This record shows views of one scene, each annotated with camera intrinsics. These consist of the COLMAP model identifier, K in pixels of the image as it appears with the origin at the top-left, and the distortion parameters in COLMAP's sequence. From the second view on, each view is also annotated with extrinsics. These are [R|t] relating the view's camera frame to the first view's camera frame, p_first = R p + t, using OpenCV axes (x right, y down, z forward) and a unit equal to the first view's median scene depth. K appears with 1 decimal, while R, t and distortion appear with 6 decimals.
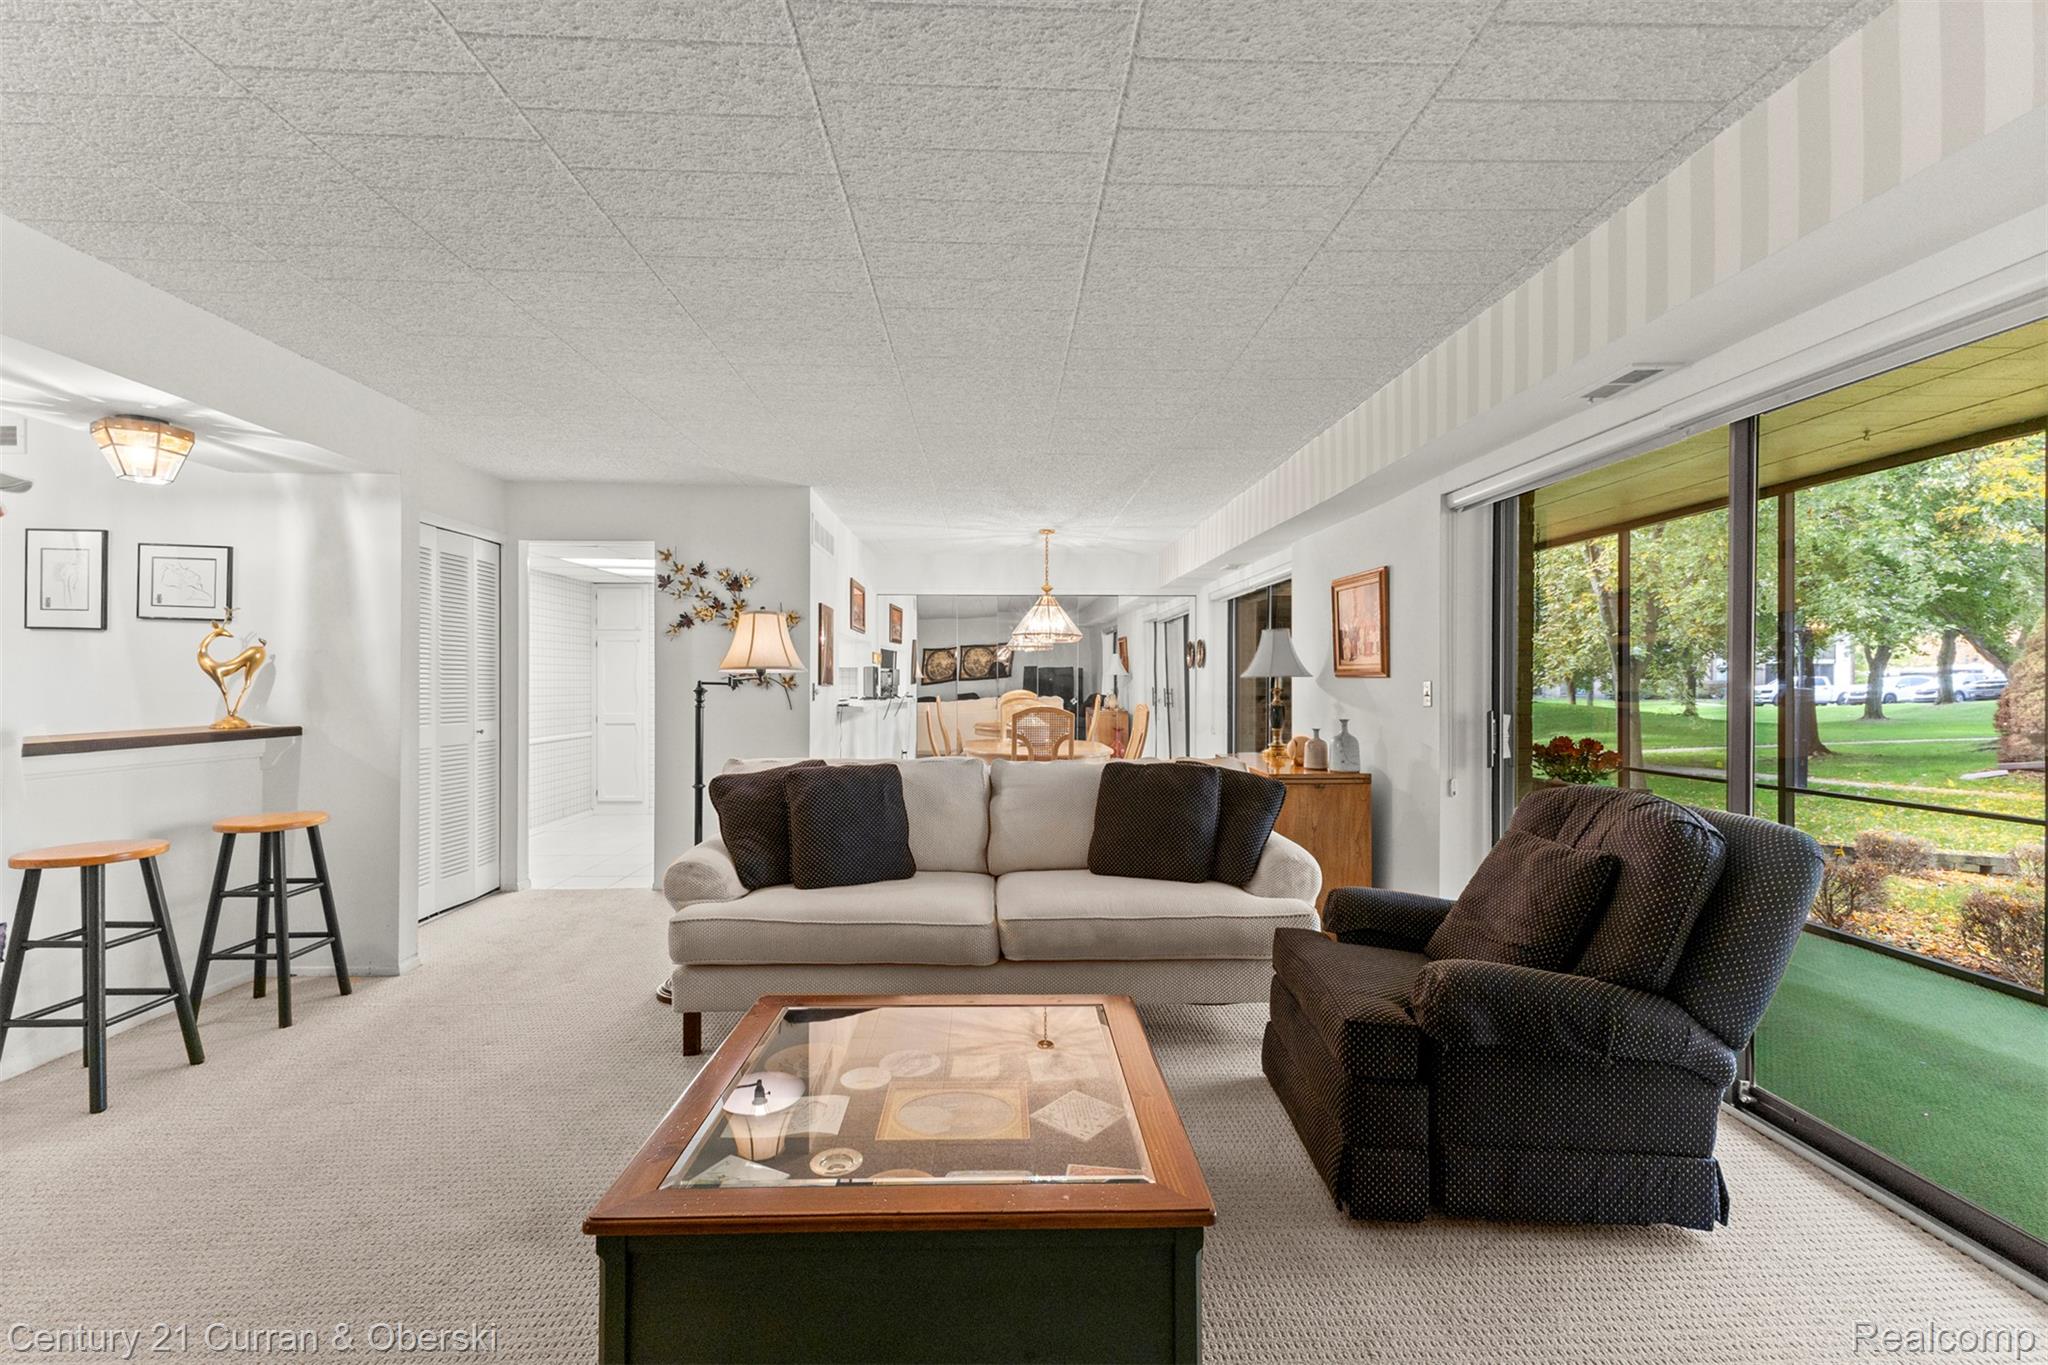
lens RADIAL K [[881.2, 0, 1026.0], [0, 881.2, 682.3], [0, 0, 1]] dist [0.008973, -0.001705]
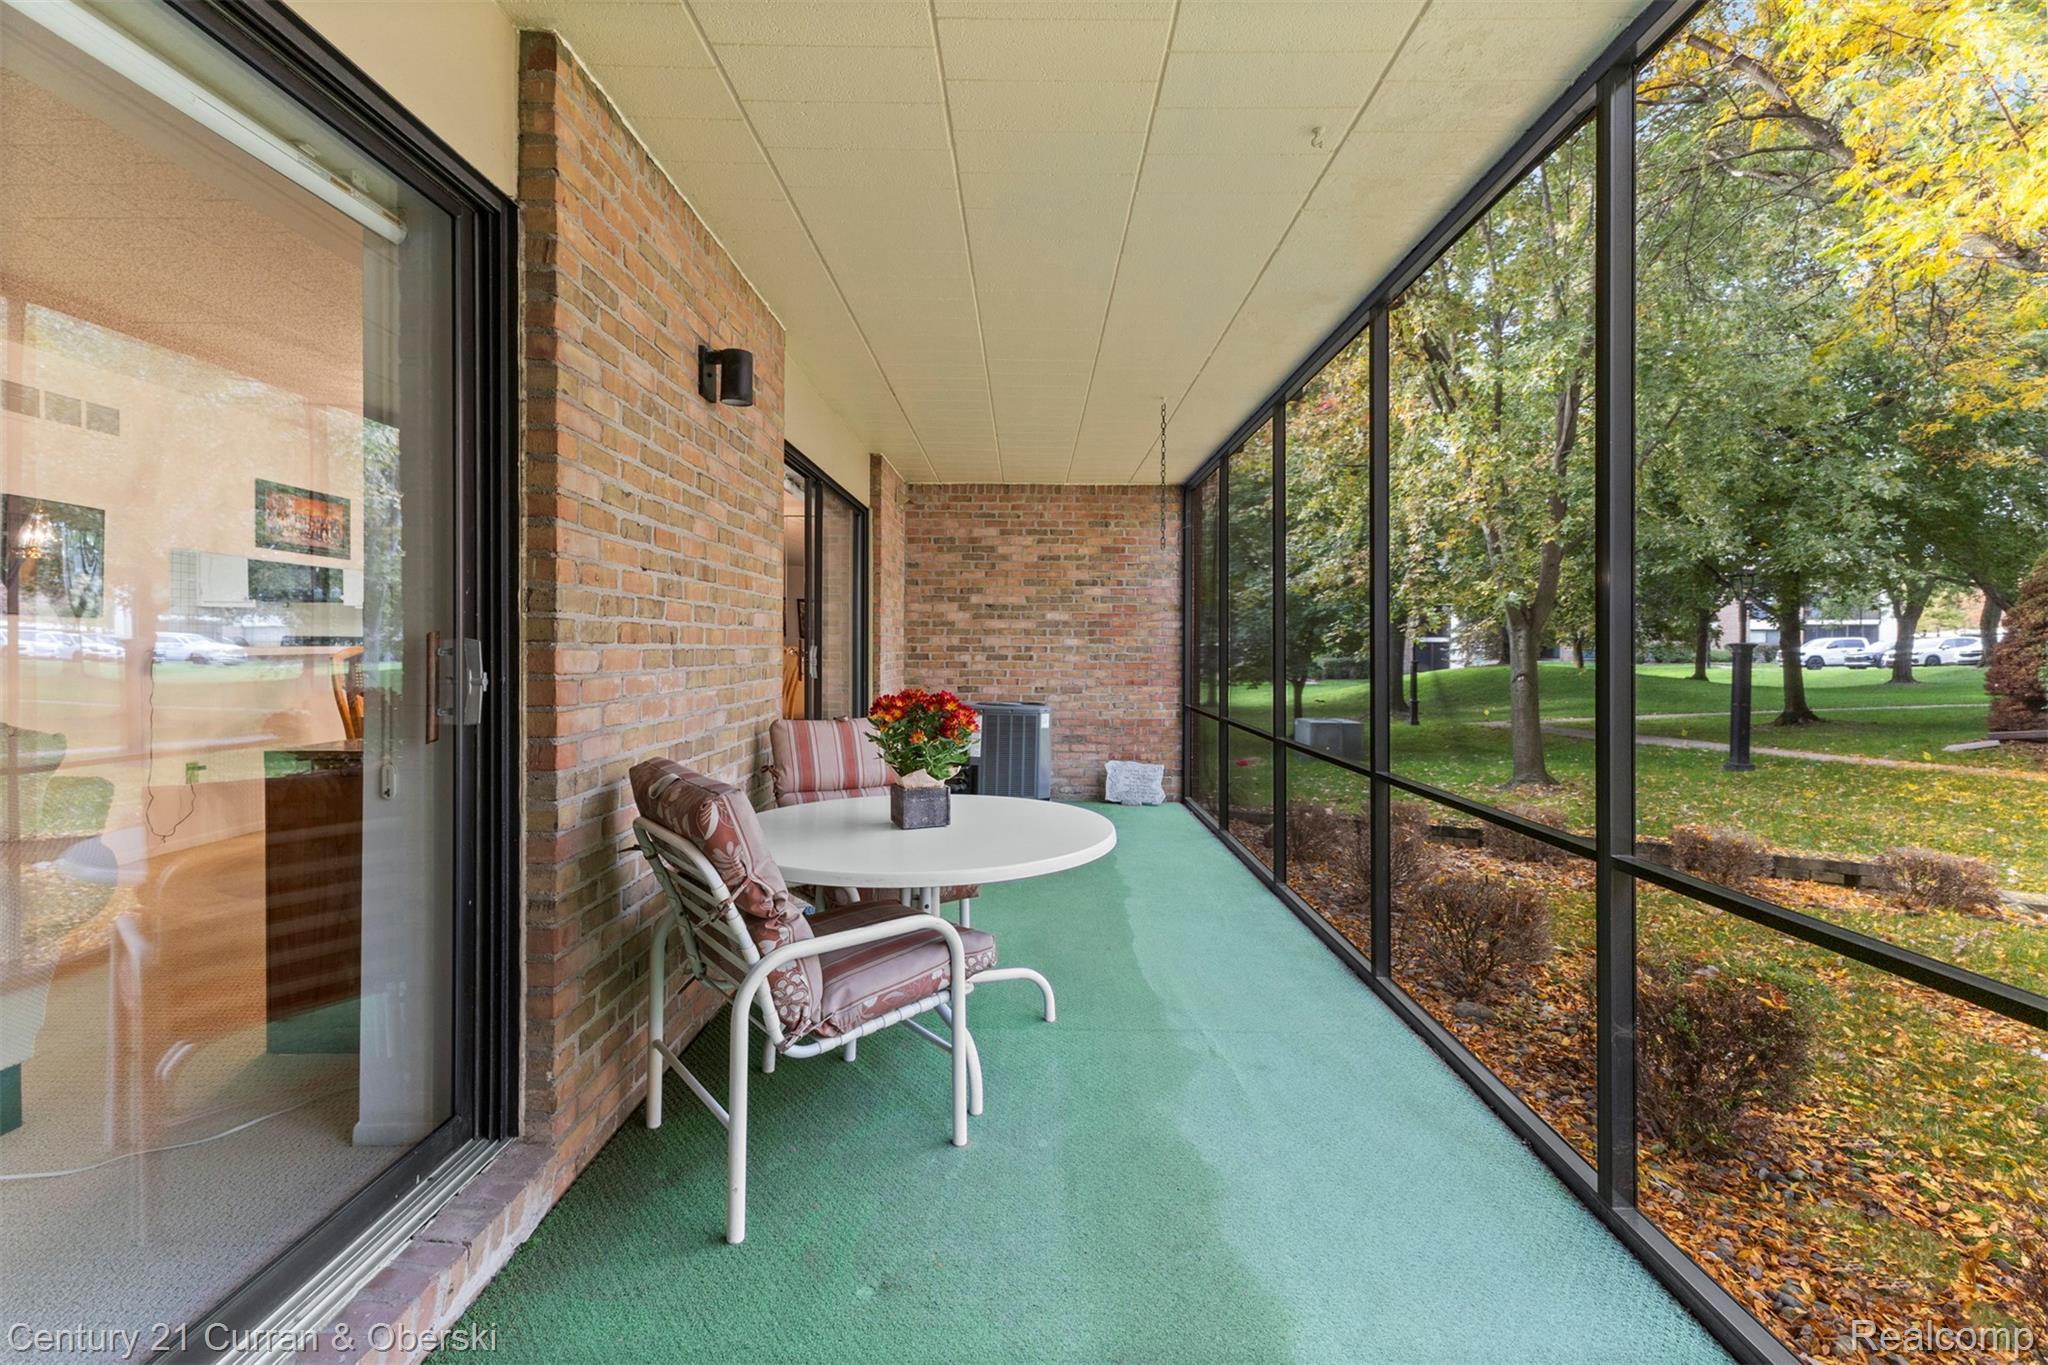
lens RADIAL K [[881.2, 0, 1026.4], [0, 881.2, 651.0], [0, 0, 1]] dist [0.008973, -0.001705]
pose [[0.999229, 0.000861, -0.039257, 0.633028], [-0.000669, 0.999988, 0.004915, 0.029834], [0.039261, -0.004885, 0.999217, 0.365841]]
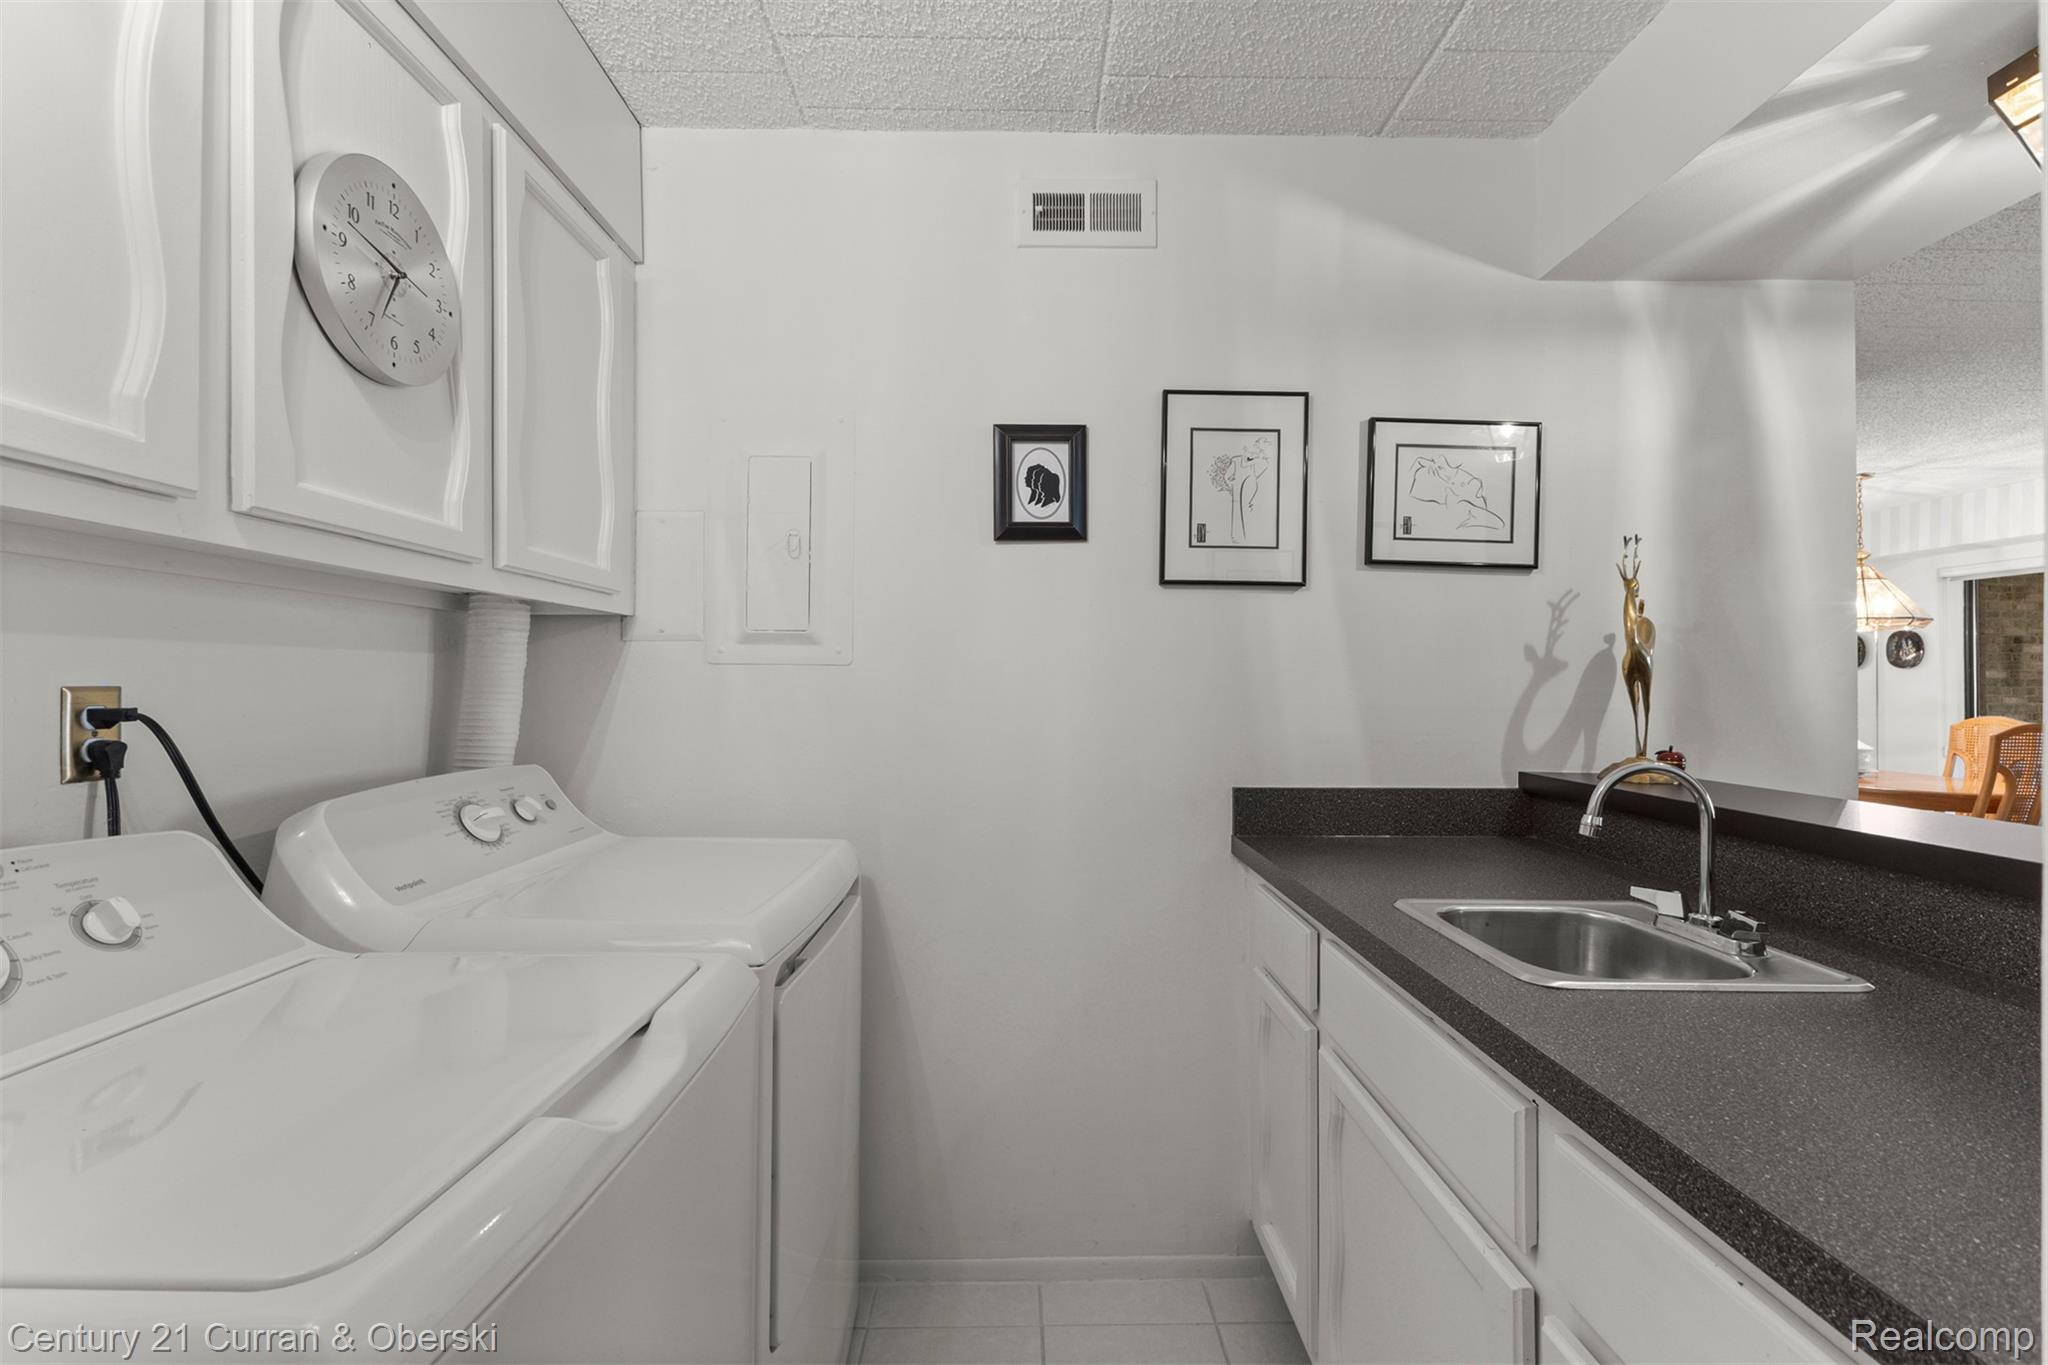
lens RADIAL K [[881.2, 0, 1021.2], [0, 881.2, 669.5], [0, 0, 1]] dist [0.008973, -0.001705]
pose [[0.999538, -0.000413, -0.030397, -0.844779], [-0.000143, 0.999833, -0.018301, -0.001177], [0.030399, 0.018297, 0.999370, 0.346411]]
